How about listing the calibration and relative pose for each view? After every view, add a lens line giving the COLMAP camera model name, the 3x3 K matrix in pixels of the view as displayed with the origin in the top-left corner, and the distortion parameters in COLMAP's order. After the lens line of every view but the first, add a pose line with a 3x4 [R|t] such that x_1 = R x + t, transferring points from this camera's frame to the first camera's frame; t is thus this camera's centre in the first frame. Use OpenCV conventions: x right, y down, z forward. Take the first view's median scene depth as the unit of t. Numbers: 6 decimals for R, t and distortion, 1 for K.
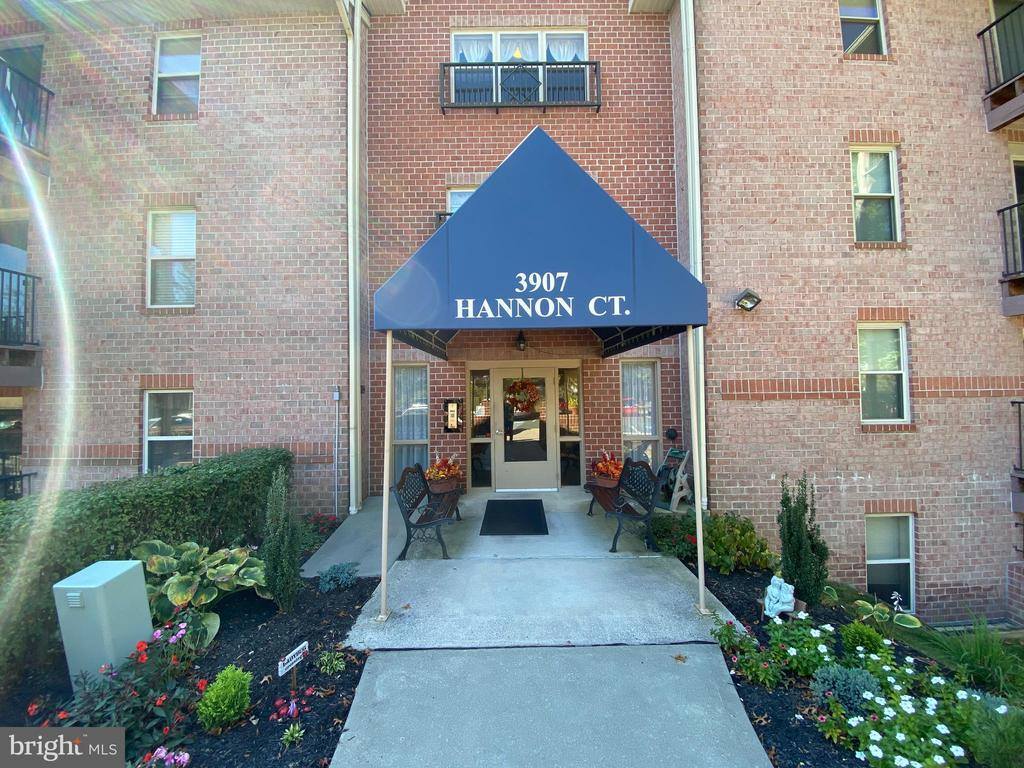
lens RADIAL K [[418.5, 0, 511.9], [0, 418.5, 382.2], [0, 0, 1]] dist [-0.007245, -0.003805]
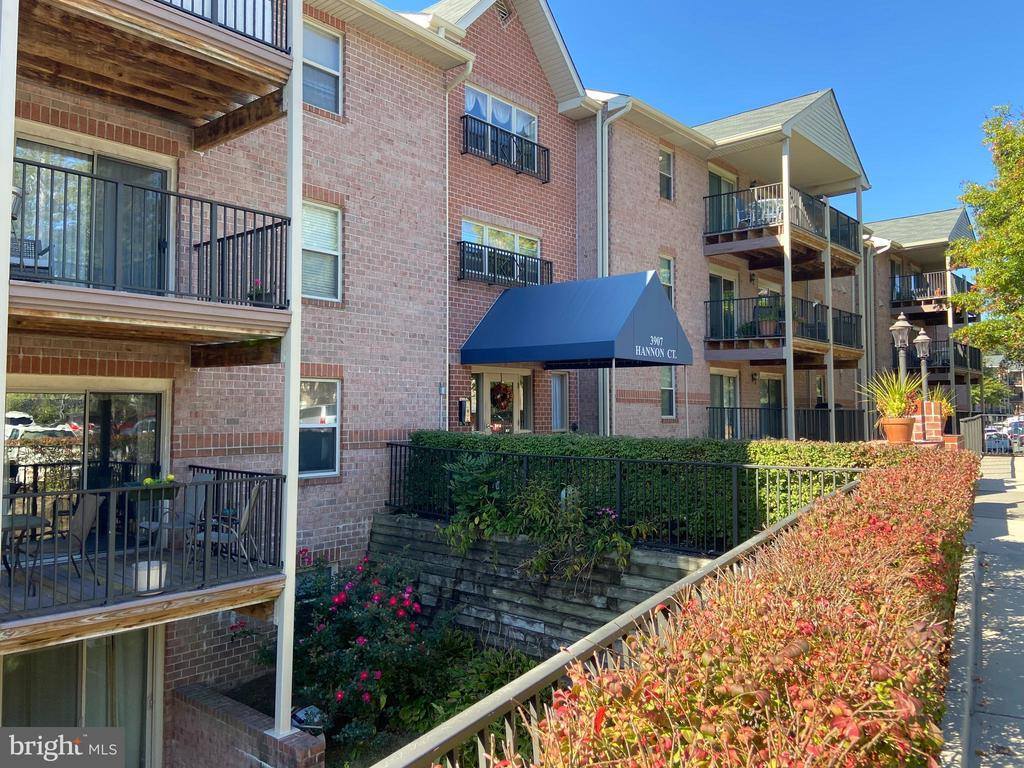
lens RADIAL K [[781.5, 0, 511.7], [0, 781.5, 382.0], [0, 0, 1]] dist [0.047149, 0.001526]
pose [[0.655517, 0.044244, 0.753883, -1.987663], [-0.027282, 0.999018, -0.034909, 0.081260], [-0.754687, 0.002316, 0.656081, -0.643435]]
